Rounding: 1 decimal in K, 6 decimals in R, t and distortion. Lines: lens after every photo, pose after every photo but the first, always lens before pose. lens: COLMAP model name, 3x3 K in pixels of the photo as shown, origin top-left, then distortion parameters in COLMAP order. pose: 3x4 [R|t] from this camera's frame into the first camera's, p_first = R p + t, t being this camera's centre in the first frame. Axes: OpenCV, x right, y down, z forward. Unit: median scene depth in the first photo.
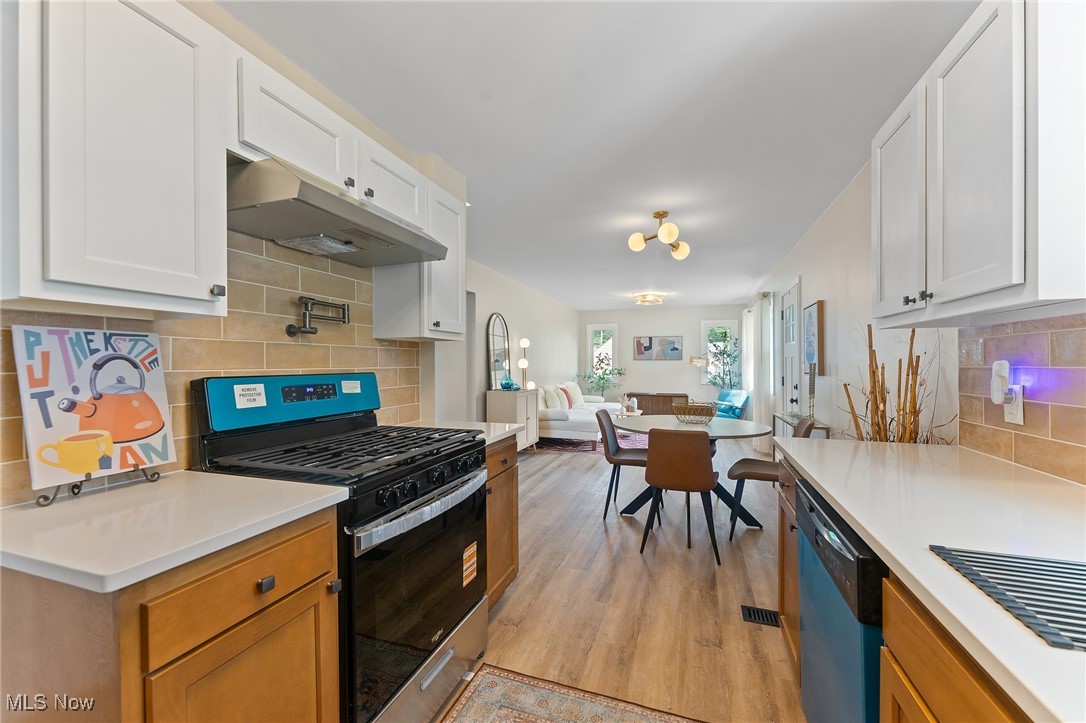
lens RADIAL K [[432.9, 0, 543.0], [0, 432.9, 361.5], [0, 0, 1]] dist [-0.001076, -0.000105]
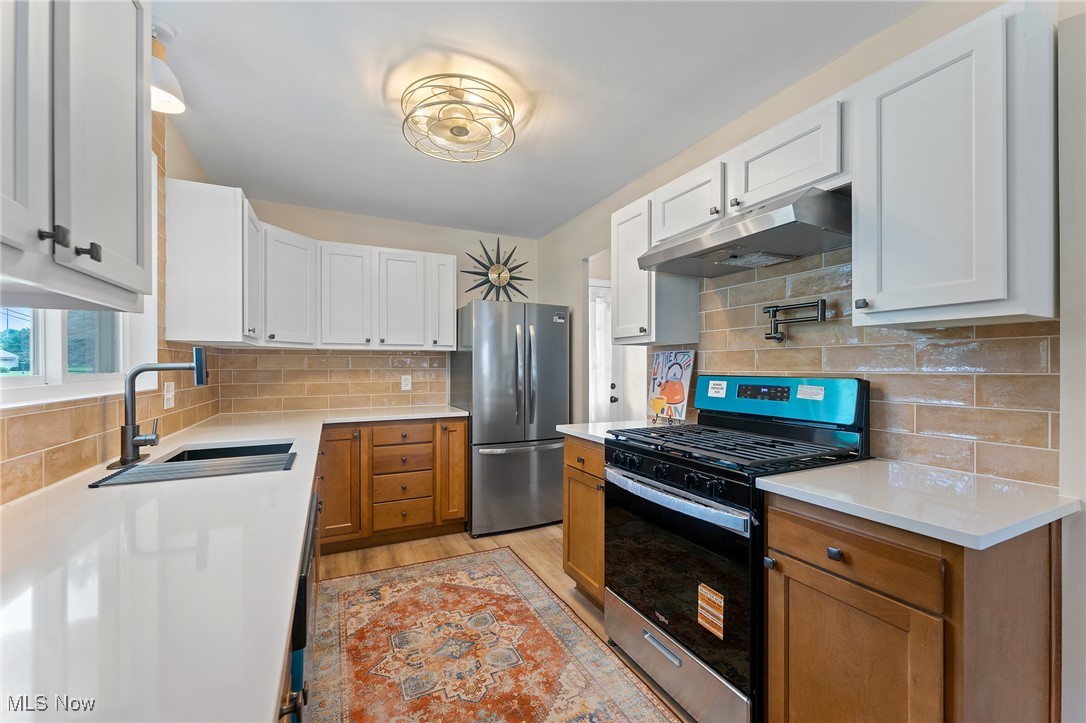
lens RADIAL K [[432.9, 0, 543.0], [0, 432.9, 361.5], [0, 0, 1]] dist [-0.001076, -0.000105]
pose [[-0.700299, -0.004630, -0.713834, 0.656105], [0.006662, 0.999893, -0.013021, 0.002223], [0.713818, -0.013874, -0.700194, 1.375269]]
